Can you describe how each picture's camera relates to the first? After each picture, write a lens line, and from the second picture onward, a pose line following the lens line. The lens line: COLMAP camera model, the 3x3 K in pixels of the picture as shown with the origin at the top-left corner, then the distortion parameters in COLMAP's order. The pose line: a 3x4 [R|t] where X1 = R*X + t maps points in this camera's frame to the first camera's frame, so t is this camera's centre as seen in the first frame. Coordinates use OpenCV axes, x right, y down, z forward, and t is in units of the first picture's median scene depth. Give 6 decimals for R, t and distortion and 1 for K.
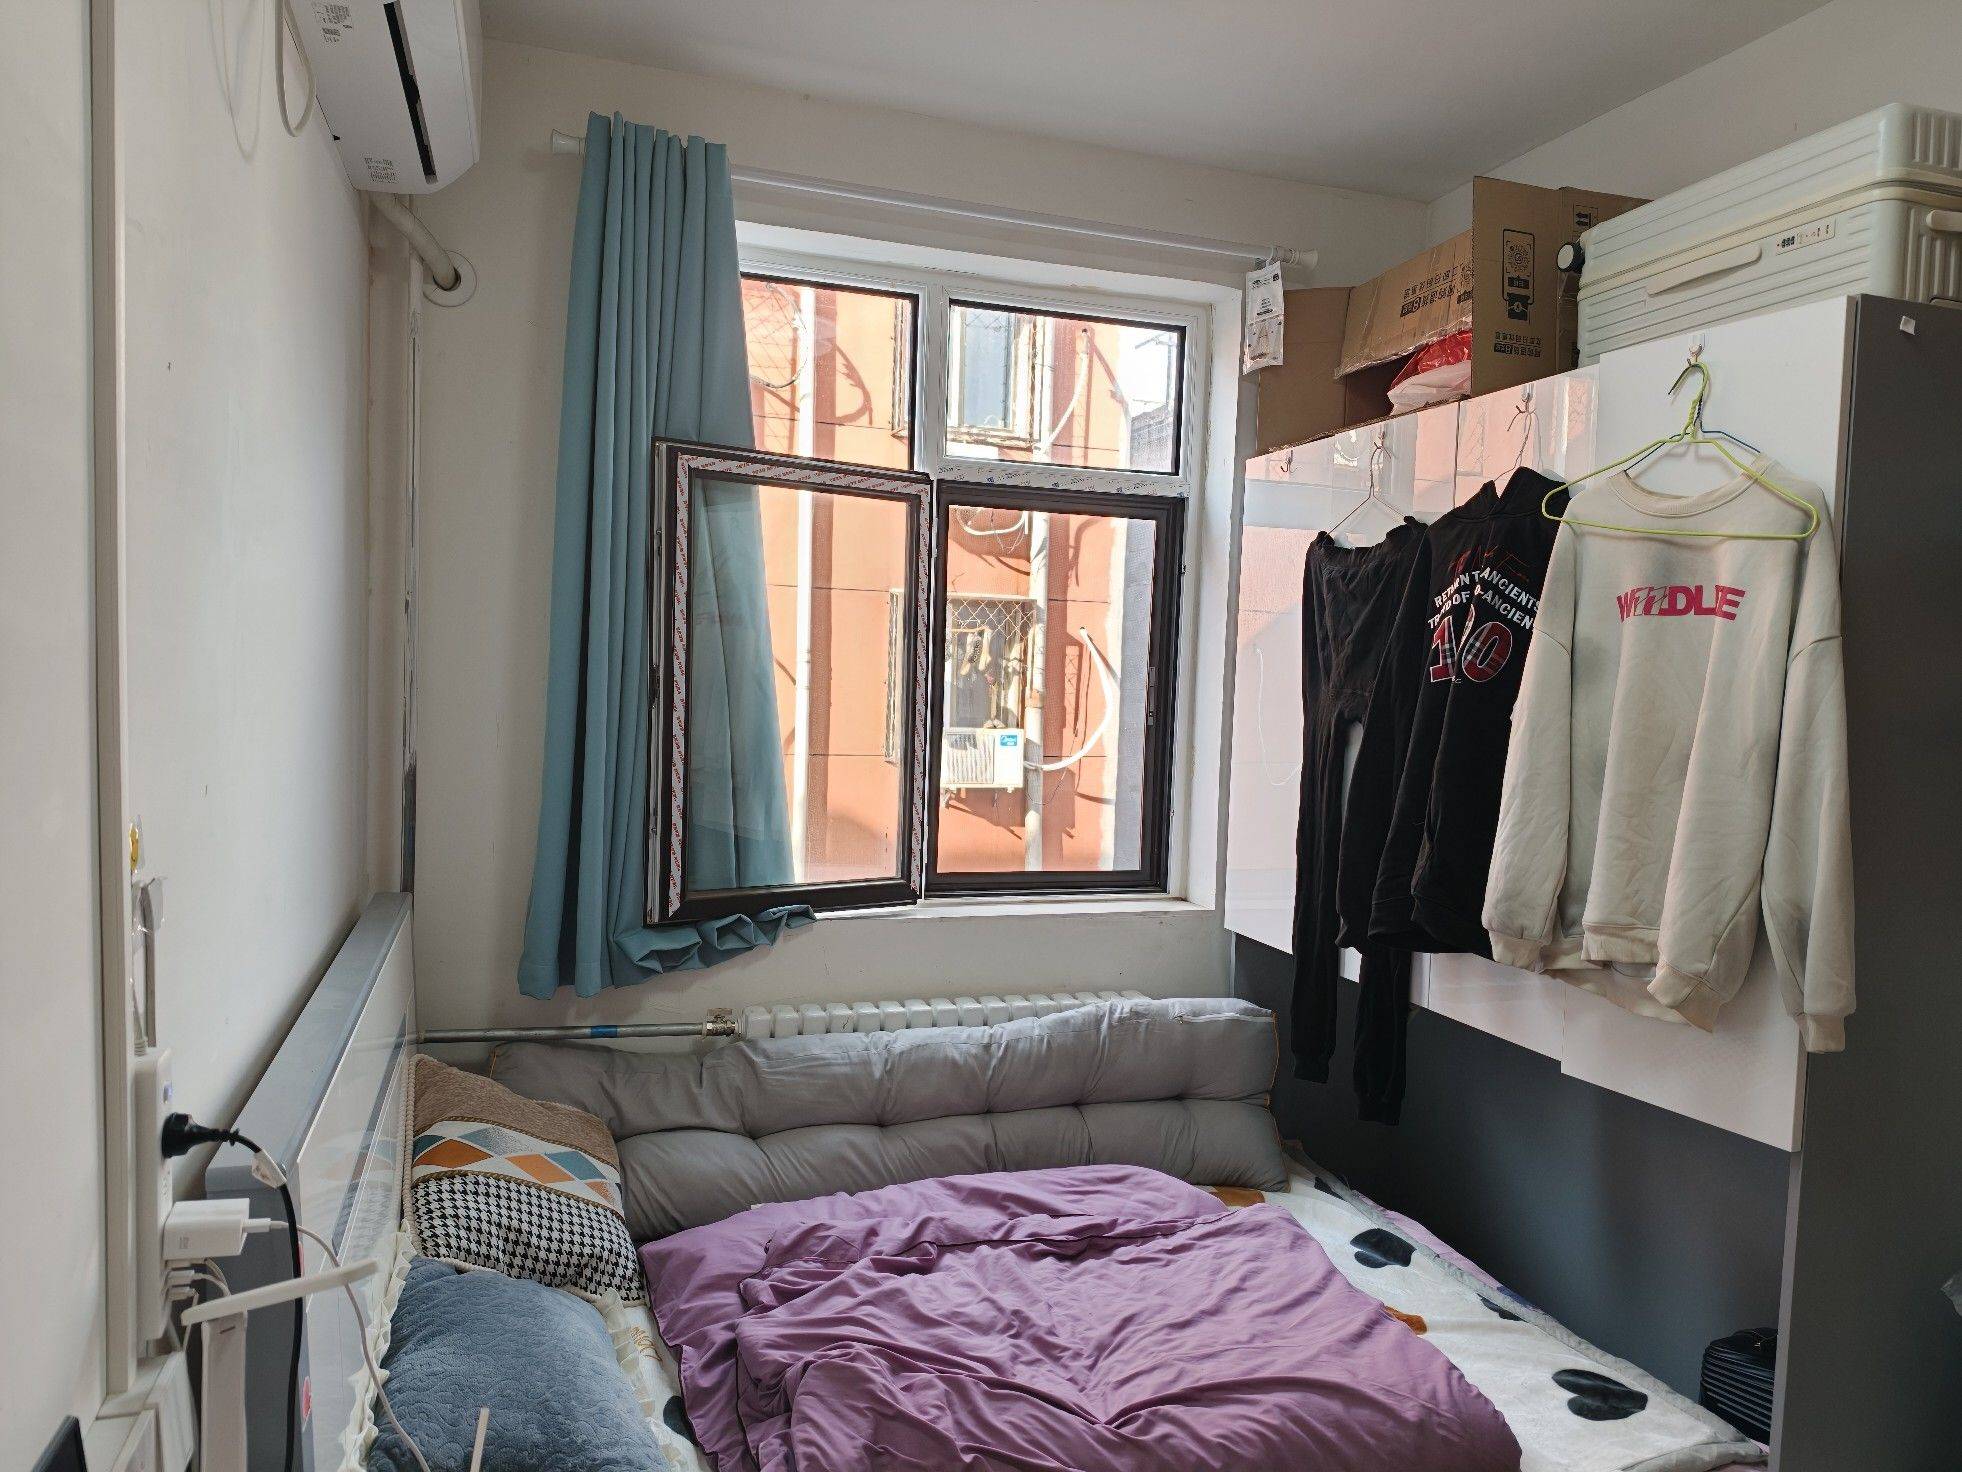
lens RADIAL K [[1362.6, 0, 981.0], [0, 1362.6, 736.0], [0, 0, 1]] dist [0.083593, -0.191503]
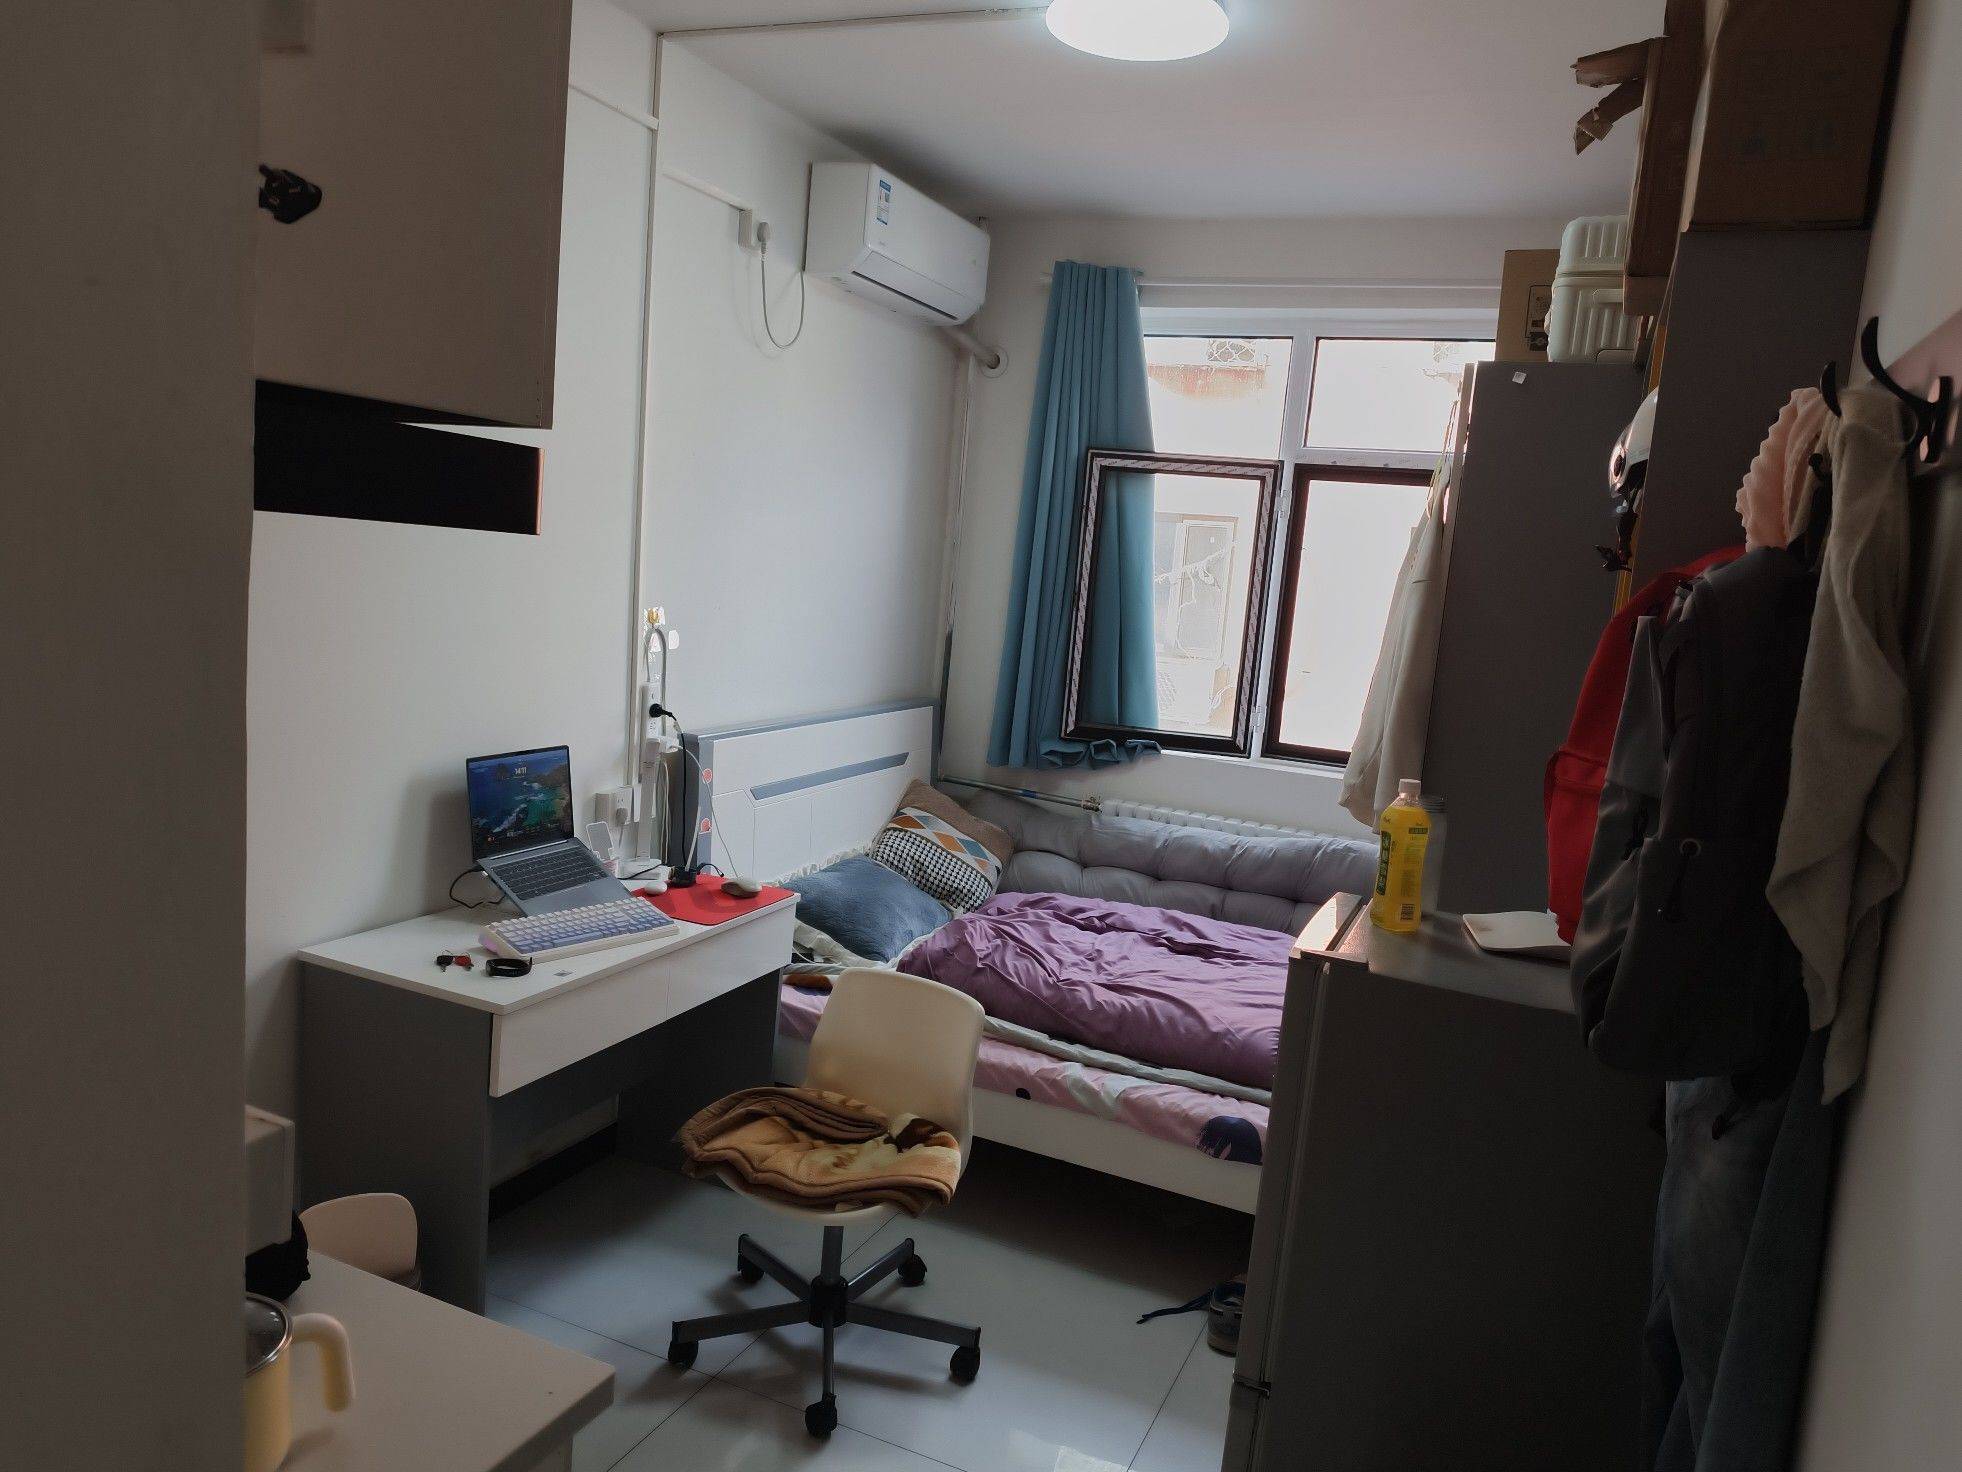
lens RADIAL K [[1362.6, 0, 981.0], [0, 1362.6, 736.0], [0, 0, 1]] dist [0.083593, -0.191503]
pose [[0.741813, 0.121291, -0.659547, 0.808817], [-0.095774, 0.992587, 0.074817, 0.019417], [0.663732, 0.007667, 0.747931, -0.331471]]
